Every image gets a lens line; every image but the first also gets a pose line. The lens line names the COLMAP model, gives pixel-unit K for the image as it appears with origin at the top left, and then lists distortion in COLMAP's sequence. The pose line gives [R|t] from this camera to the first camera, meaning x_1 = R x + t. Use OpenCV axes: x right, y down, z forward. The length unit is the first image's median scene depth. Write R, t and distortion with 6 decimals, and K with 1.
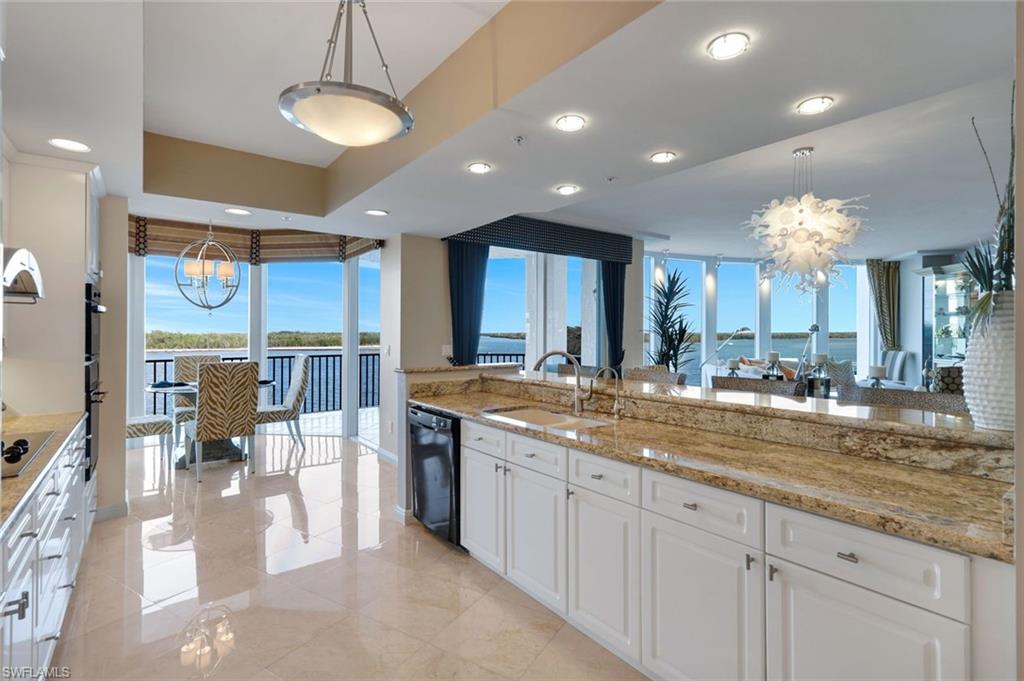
lens RADIAL K [[470.8, 0, 517.0], [0, 470.8, 333.6], [0, 0, 1]] dist [-0.000612, 0.000057]
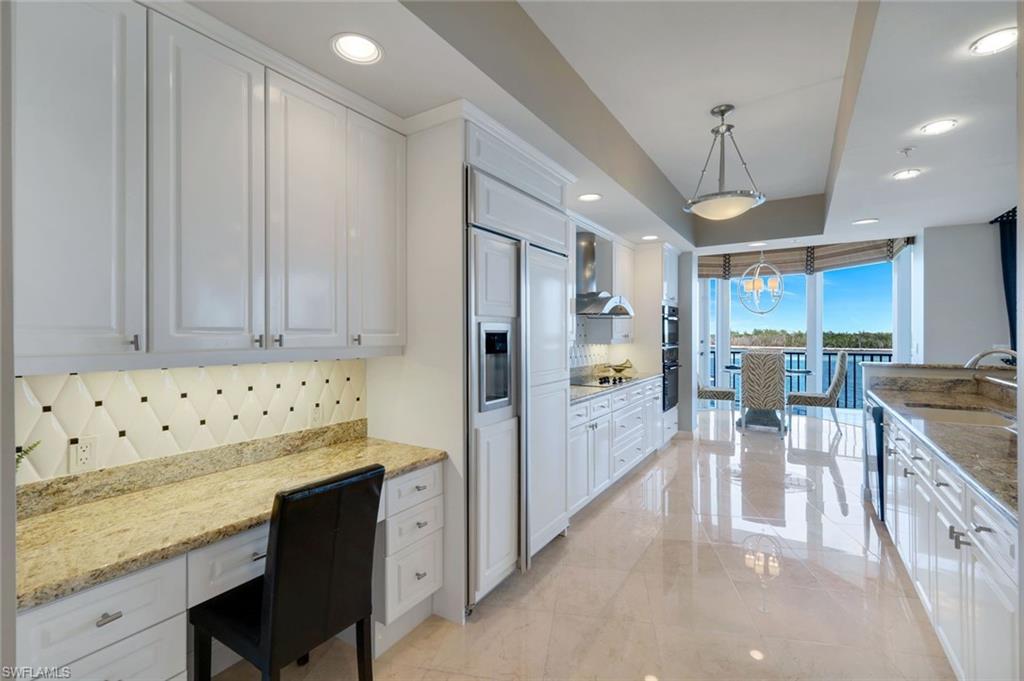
lens RADIAL K [[470.8, 0, 514.8], [0, 470.8, 333.8], [0, 0, 1]] dist [-0.000612, 0.000057]
pose [[0.334275, -0.001954, -0.942474, 0.386911], [0.002938, 0.999995, -0.001031, 0.003090], [0.942471, -0.002425, 0.334279, -0.118194]]
